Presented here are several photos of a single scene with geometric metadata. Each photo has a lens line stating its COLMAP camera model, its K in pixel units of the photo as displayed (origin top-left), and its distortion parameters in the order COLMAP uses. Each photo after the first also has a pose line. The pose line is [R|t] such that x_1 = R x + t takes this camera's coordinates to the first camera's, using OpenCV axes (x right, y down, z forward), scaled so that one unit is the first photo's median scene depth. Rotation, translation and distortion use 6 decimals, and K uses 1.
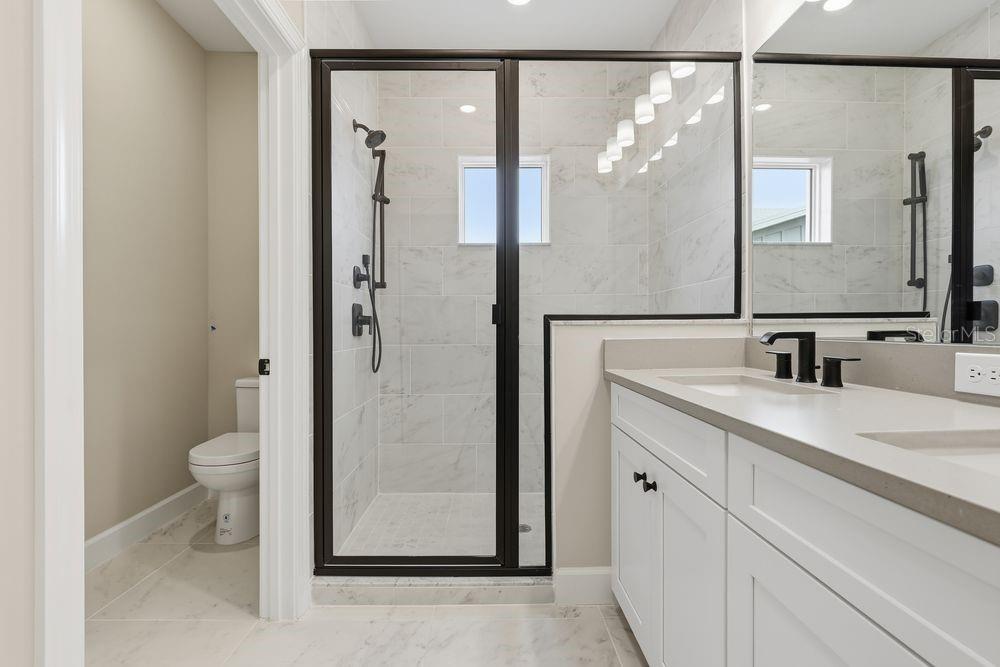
lens RADIAL K [[471.3, 0, 496.7], [0, 471.3, 329.3], [0, 0, 1]] dist [-0.026446, 0.000393]
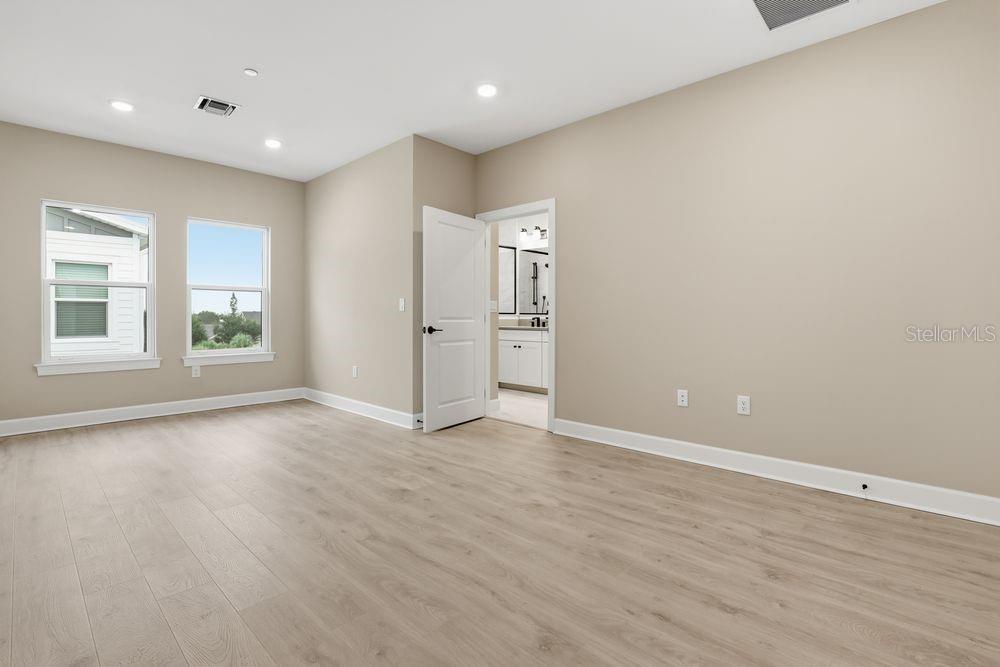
lens RADIAL K [[463.9, 0, 503.1], [0, 463.9, 323.2], [0, 0, 1]] dist [-0.028800, 0.001204]
pose [[0.694551, 0.000585, 0.719444, -2.380454], [-0.004771, 0.999981, 0.003792, 0.038769], [-0.719428, -0.006066, 0.694541, -1.649640]]
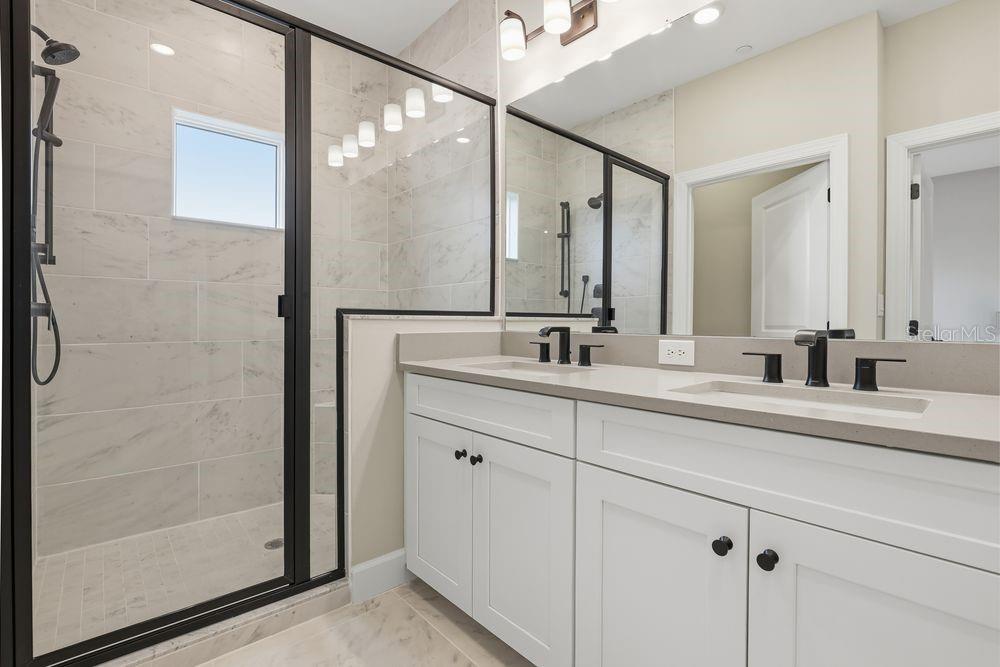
lens RADIAL K [[463.9, 0, 503.1], [0, 463.9, 323.2], [0, 0, 1]] dist [-0.028800, 0.001204]
pose [[0.754250, 0.008885, 0.656527, -0.264087], [-0.006899, 0.999960, -0.005607, 0.002457], [-0.656551, -0.000300, 0.754282, 0.064367]]
